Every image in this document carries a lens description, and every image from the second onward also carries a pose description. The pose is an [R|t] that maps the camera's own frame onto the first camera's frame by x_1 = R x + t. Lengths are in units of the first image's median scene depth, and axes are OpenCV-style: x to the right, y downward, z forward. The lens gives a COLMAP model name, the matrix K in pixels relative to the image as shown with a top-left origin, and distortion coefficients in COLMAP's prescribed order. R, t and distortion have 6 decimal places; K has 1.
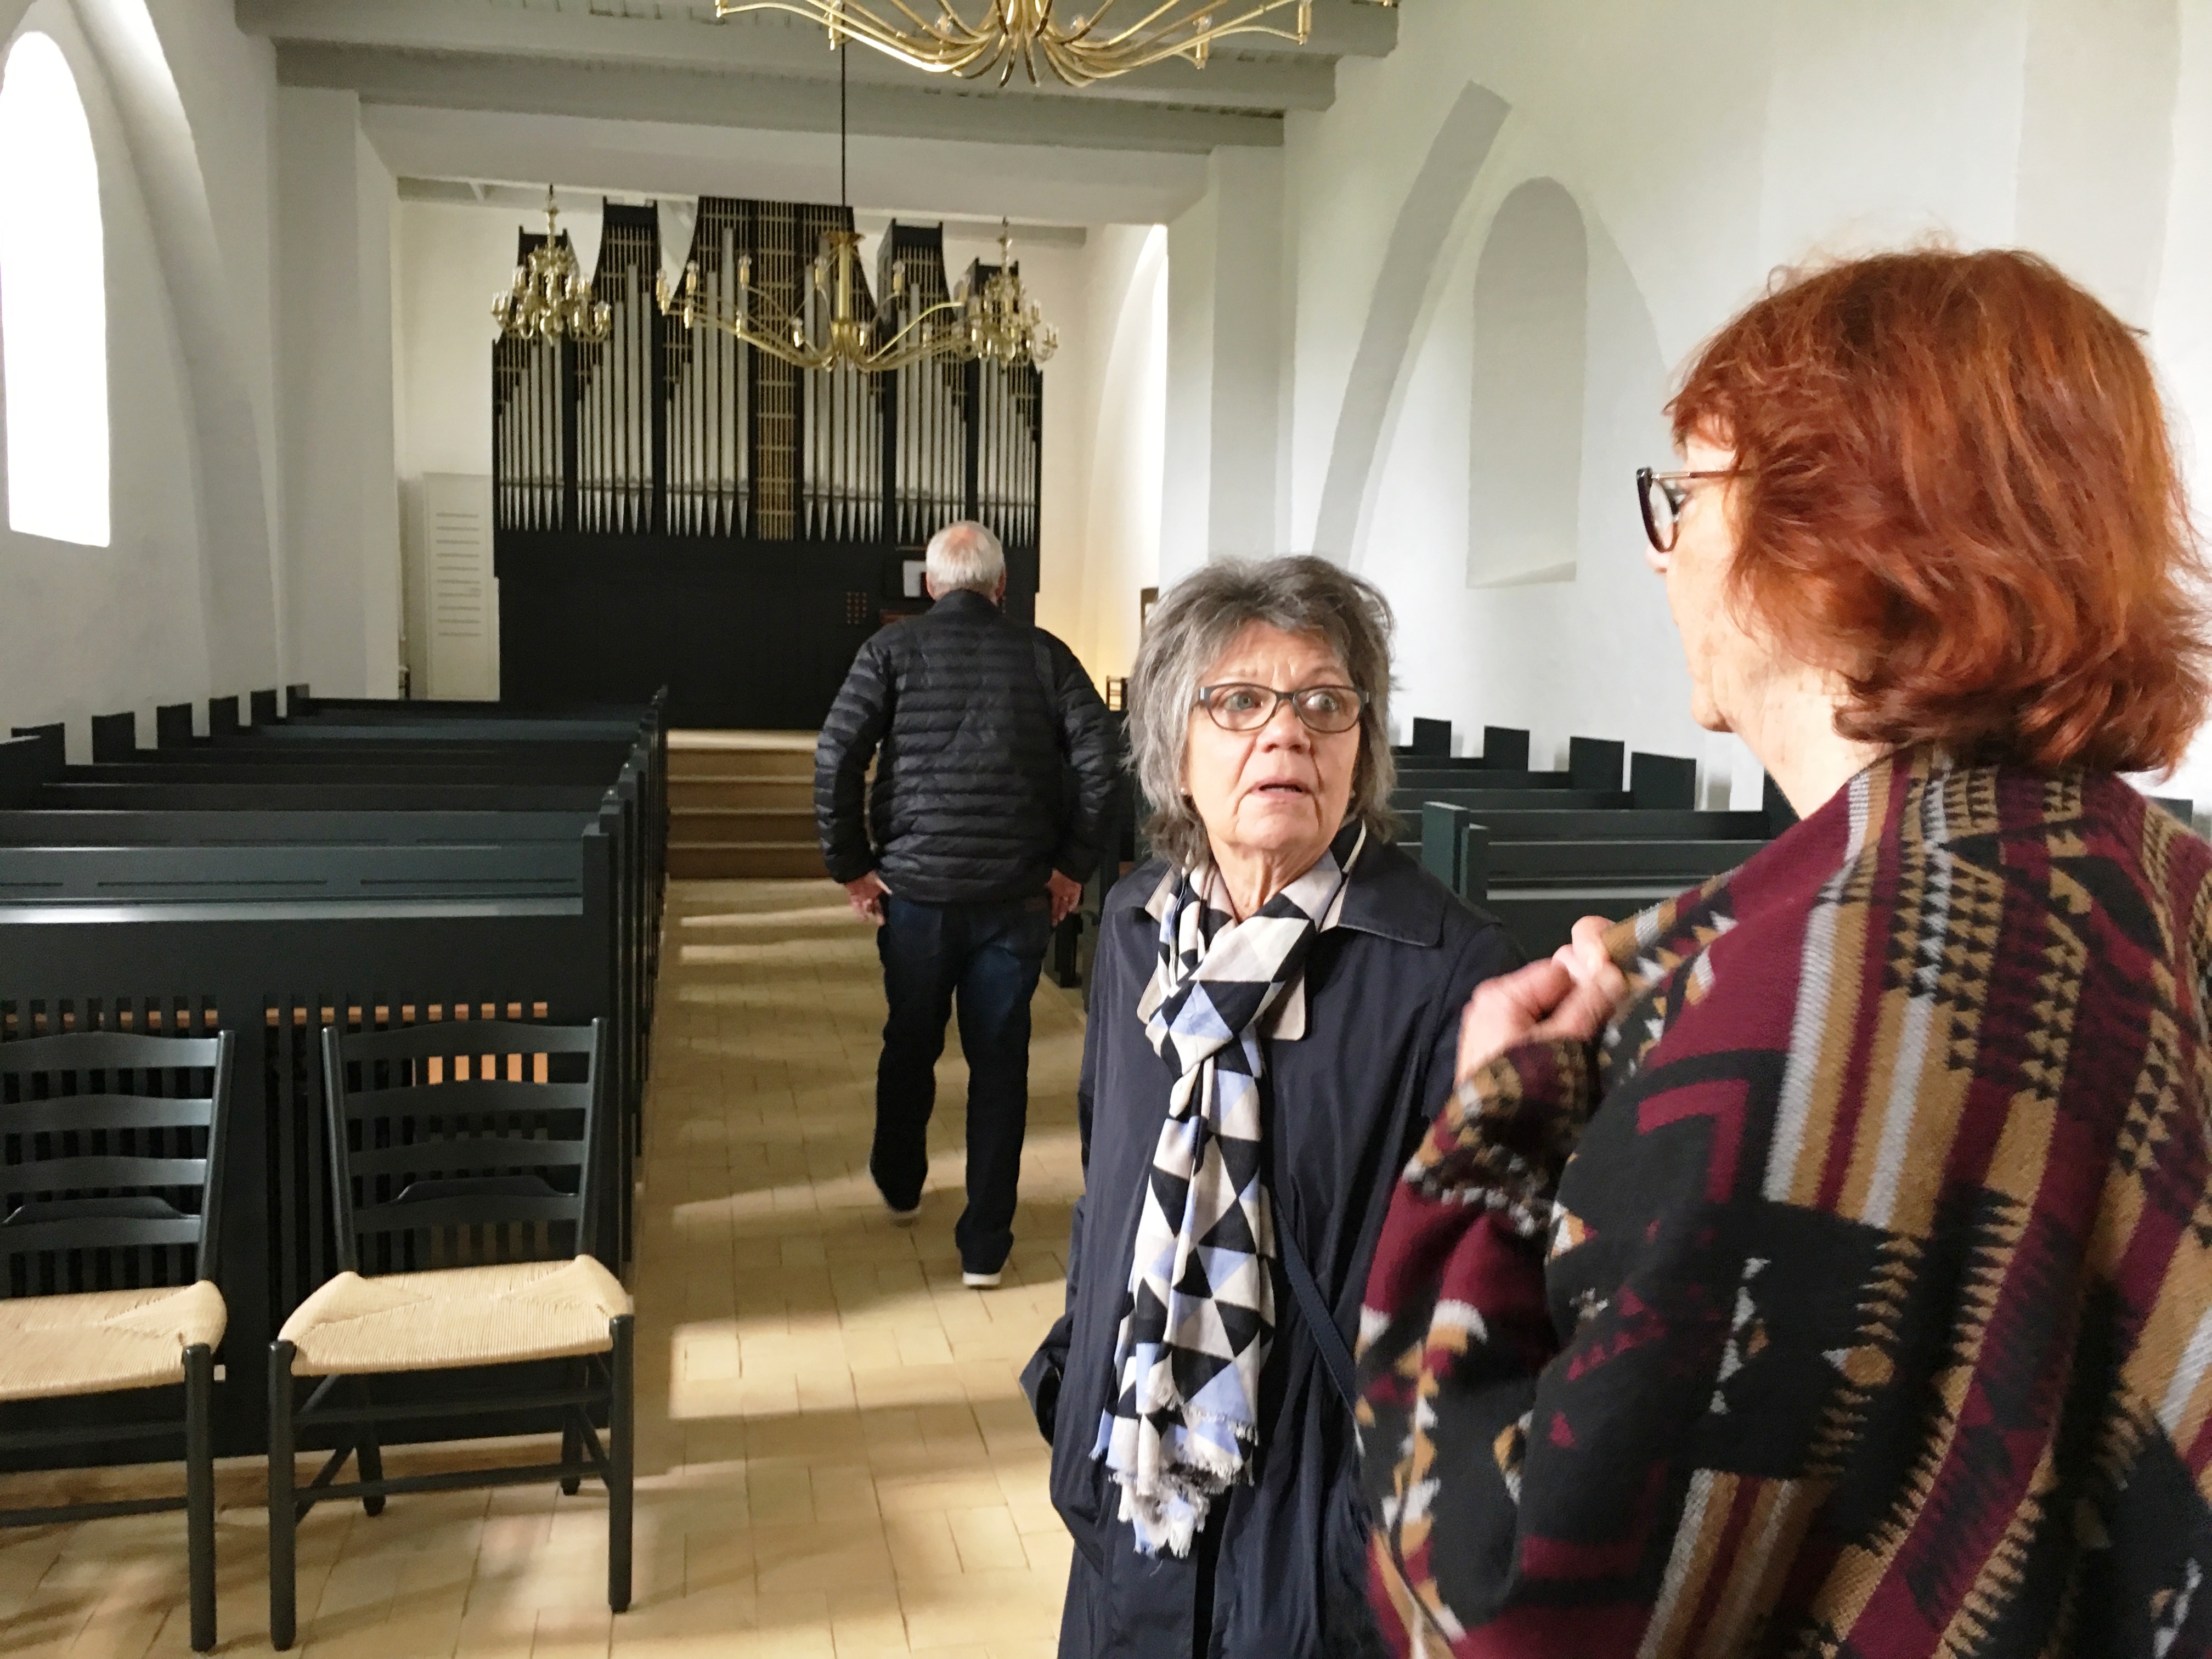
lens RADIAL K [[1864.1, 0, 1106.0], [0, 1864.1, 829.5], [0, 0, 1]] dist [0.061071, -0.103427]
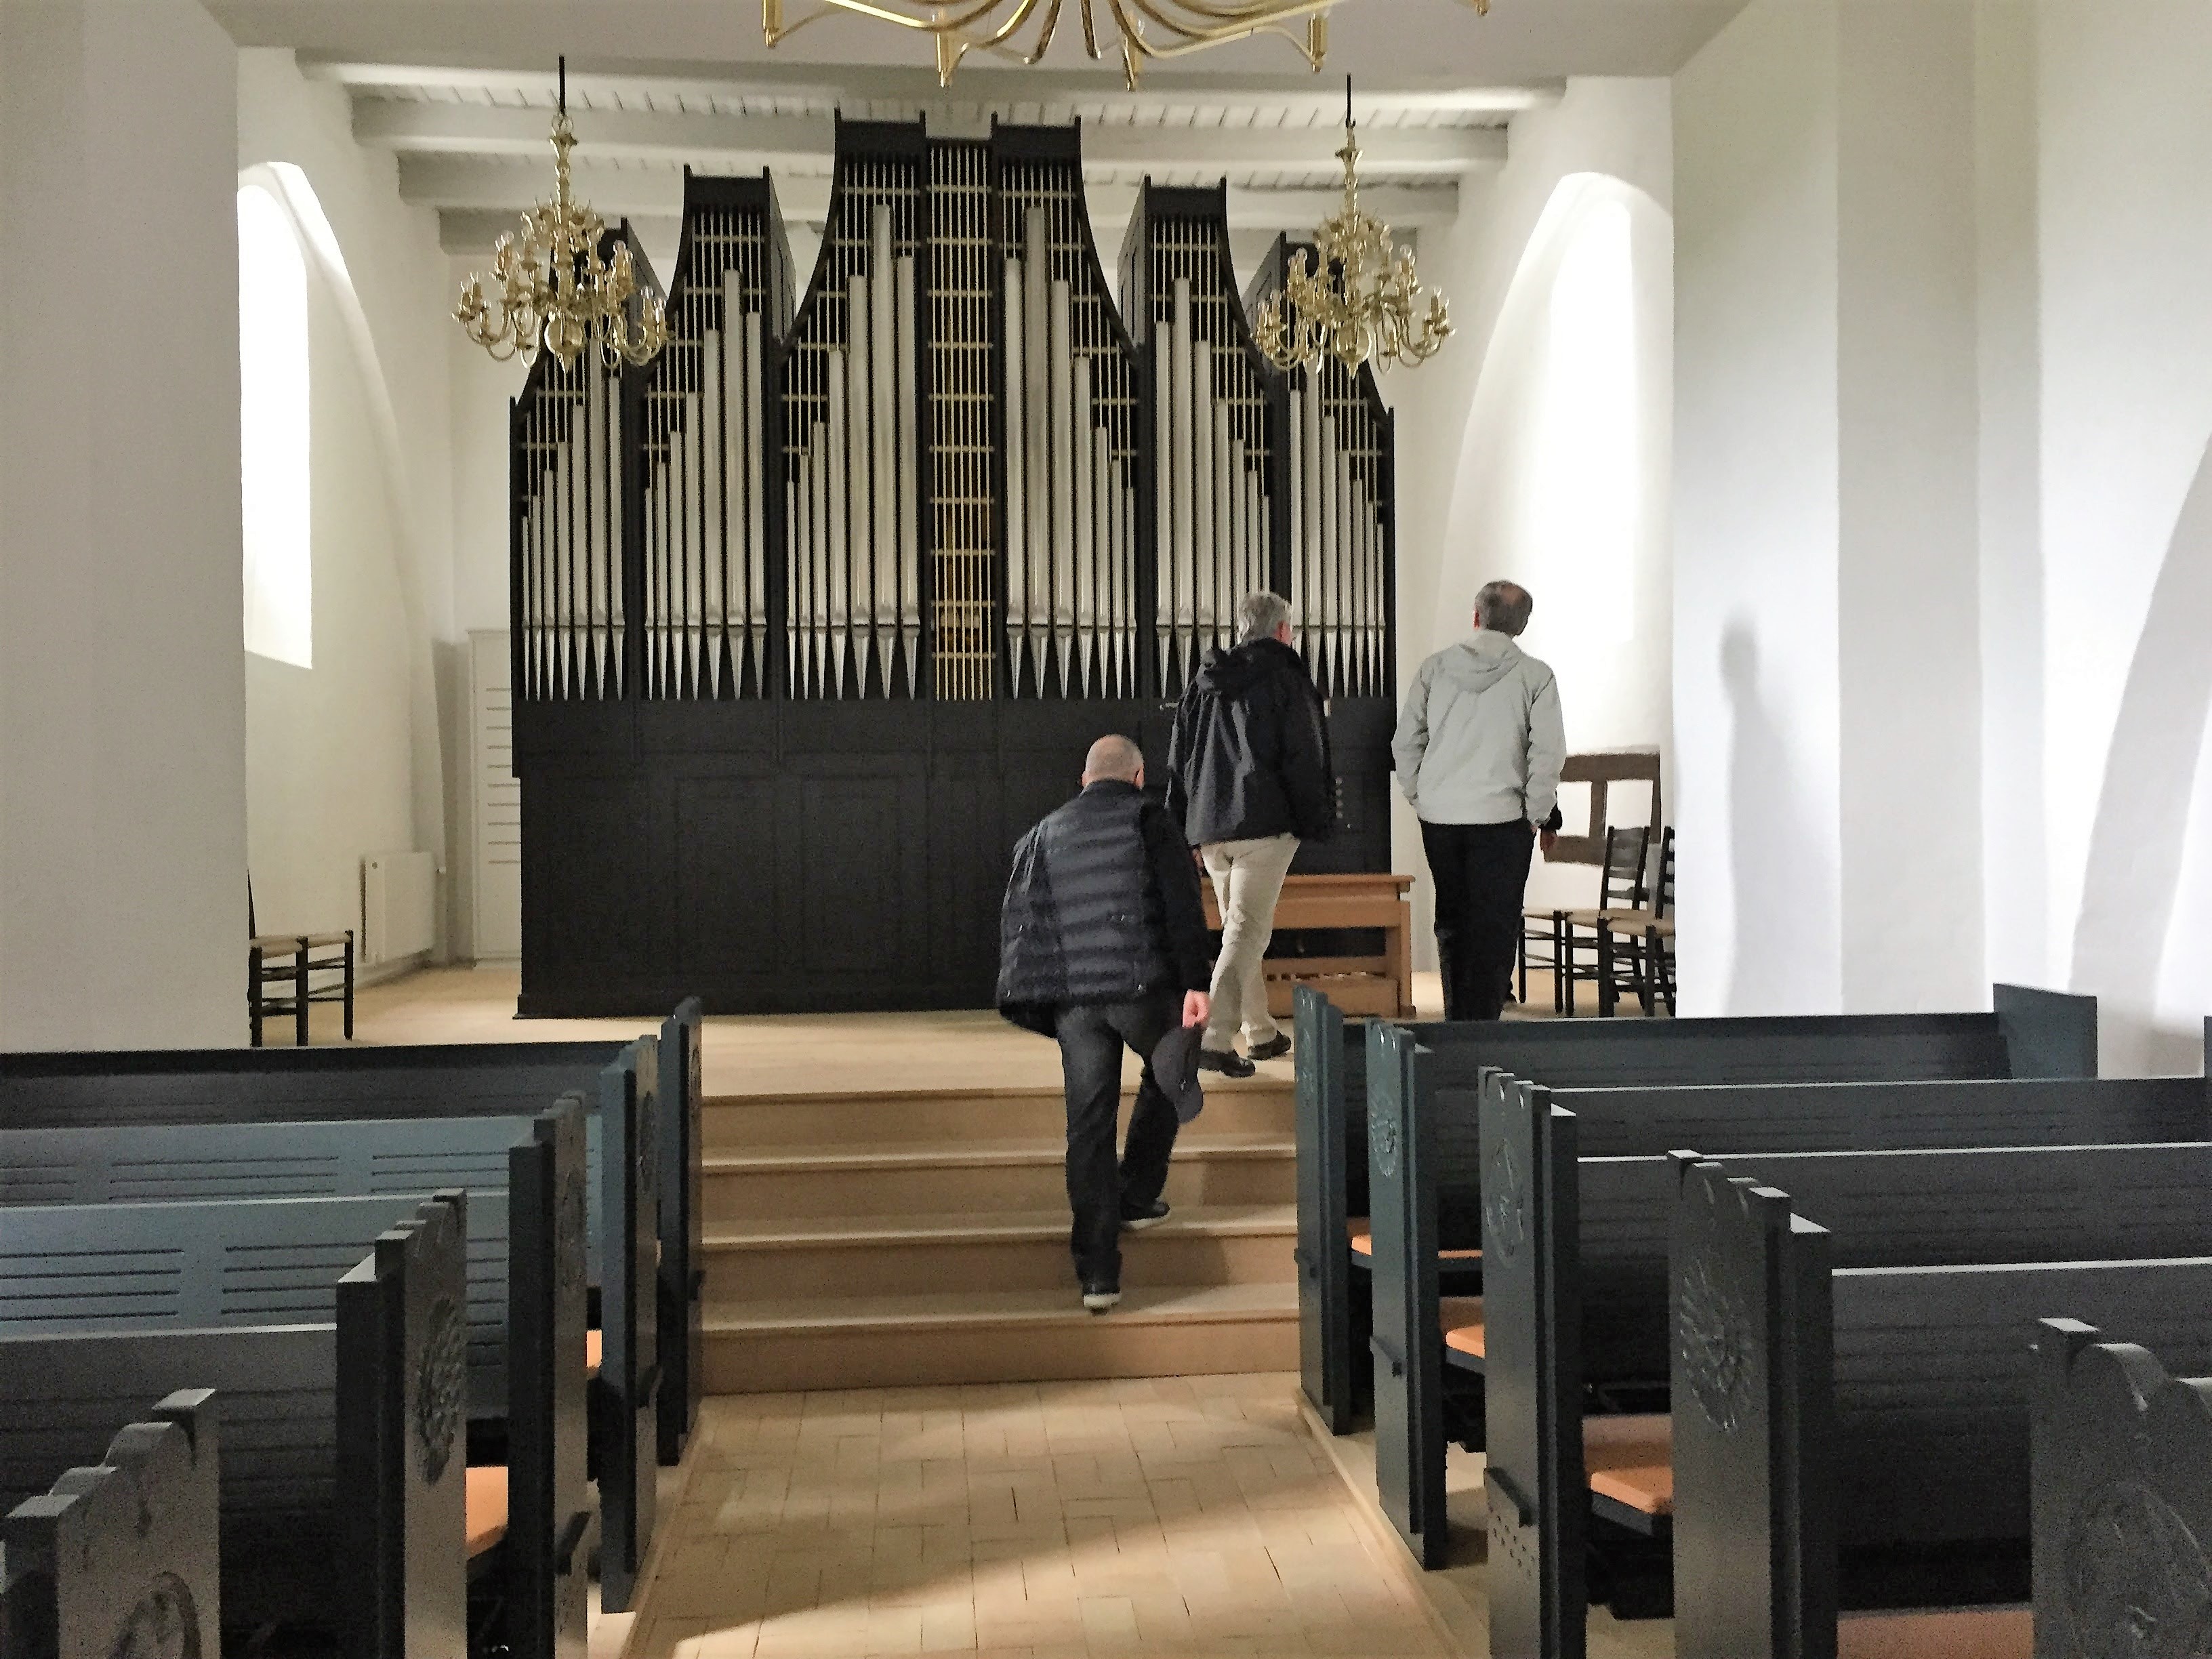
lens RADIAL K [[1841.8, 0, 1101.0], [0, 1841.8, 844.9], [0, 0, 1]] dist [0.017614, 0.004913]
pose [[0.992915, -0.034058, -0.113838, -0.075585], [0.020536, 0.992812, -0.117910, -0.041853], [0.117035, 0.114737, 0.986478, 0.483489]]
